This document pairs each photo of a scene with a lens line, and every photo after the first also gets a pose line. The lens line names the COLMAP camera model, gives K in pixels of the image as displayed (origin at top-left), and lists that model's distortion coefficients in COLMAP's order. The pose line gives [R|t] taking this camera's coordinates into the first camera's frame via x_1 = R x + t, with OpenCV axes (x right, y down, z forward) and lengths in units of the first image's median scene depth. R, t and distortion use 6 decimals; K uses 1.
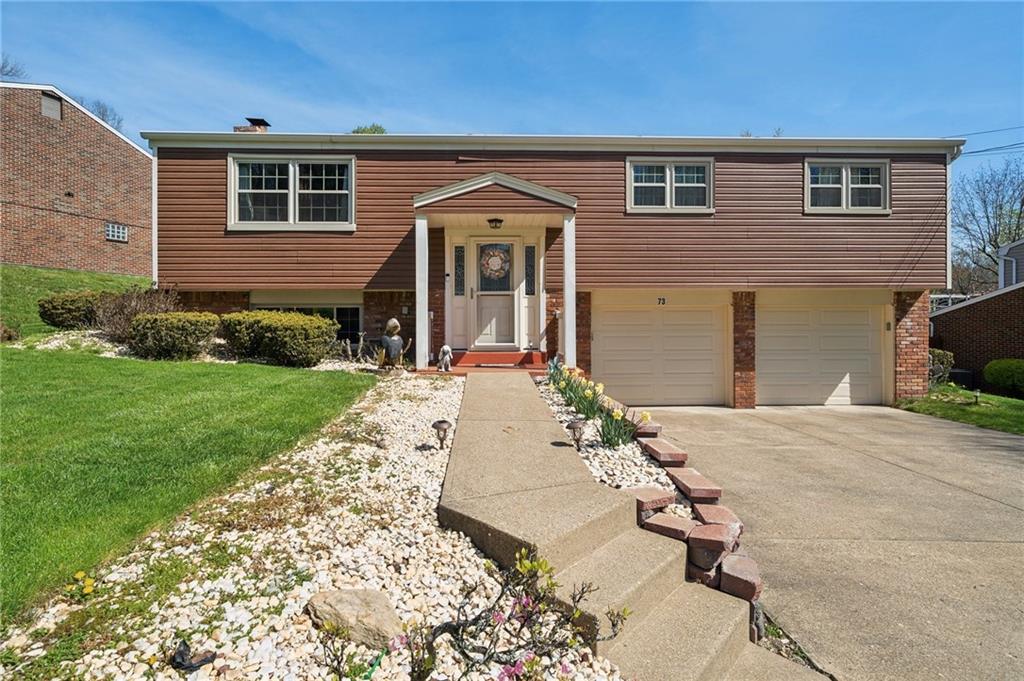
lens RADIAL K [[438.7, 0, 510.1], [0, 438.7, 321.5], [0, 0, 1]] dist [0.007956, 0.000025]
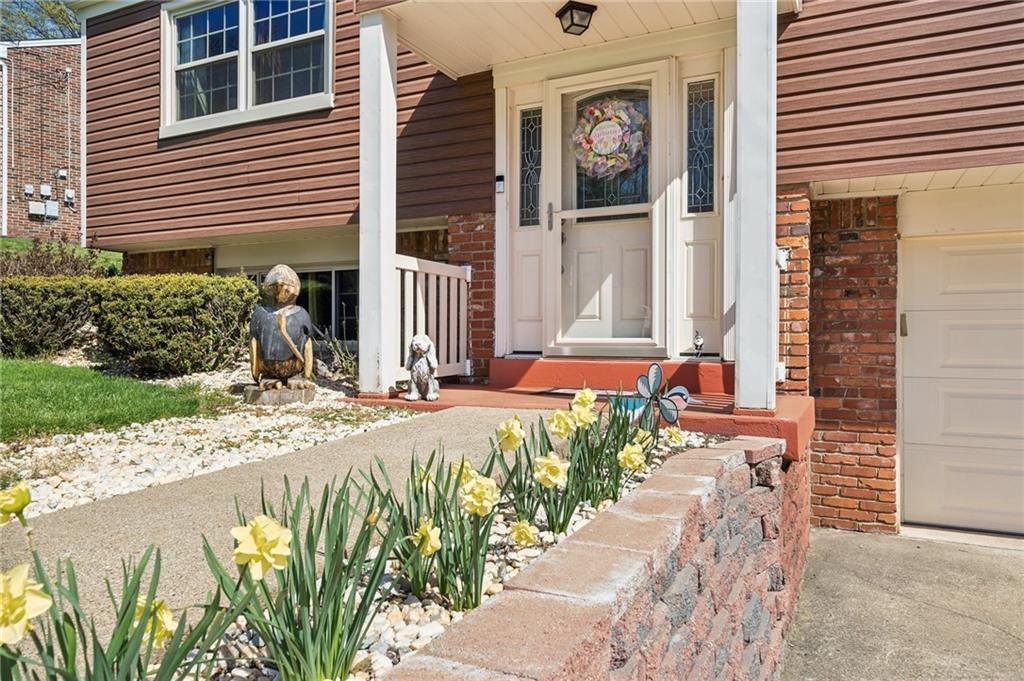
lens RADIAL K [[693.4, 0, 517.1], [0, 693.4, 340.4], [0, 0, 1]] dist [-0.003524, -0.001138]
pose [[0.883295, 0.006249, -0.468776, 0.188713], [-0.001439, 0.999943, 0.010620, 0.044593], [0.468816, -0.008706, 0.883253, 0.402201]]
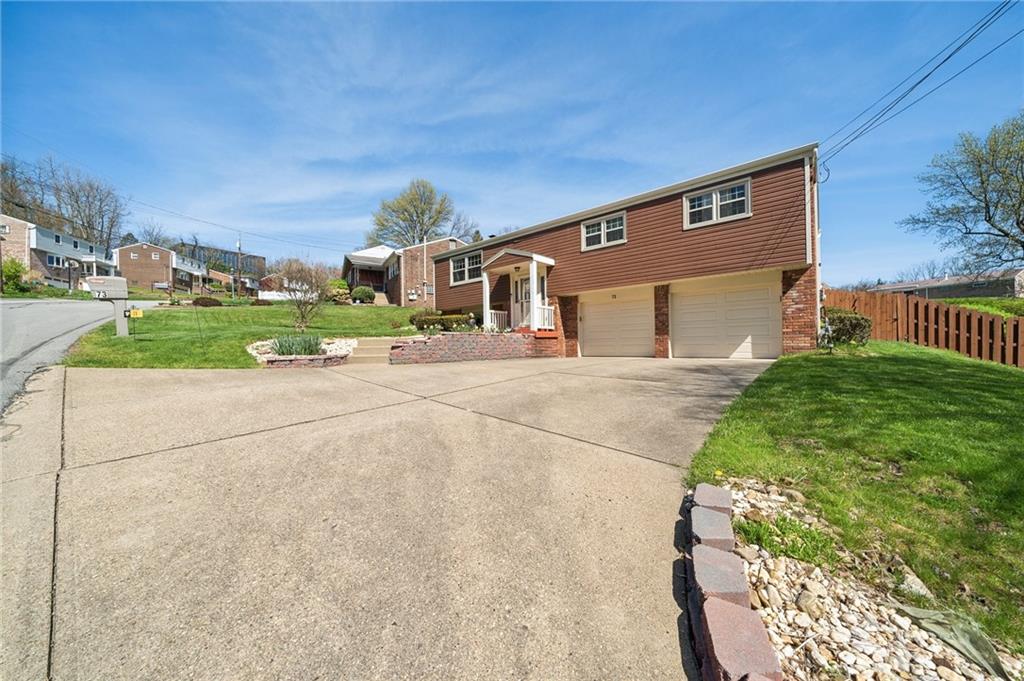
lens RADIAL K [[367.9, 0, 507.5], [0, 367.9, 342.9], [0, 0, 1]] dist [0.001336, 0.000003]
pose [[0.717791, -0.012918, -0.696138, 1.148216], [0.019553, 0.999808, 0.001607, 0.139153], [0.695984, -0.014765, 0.717906, -0.376621]]
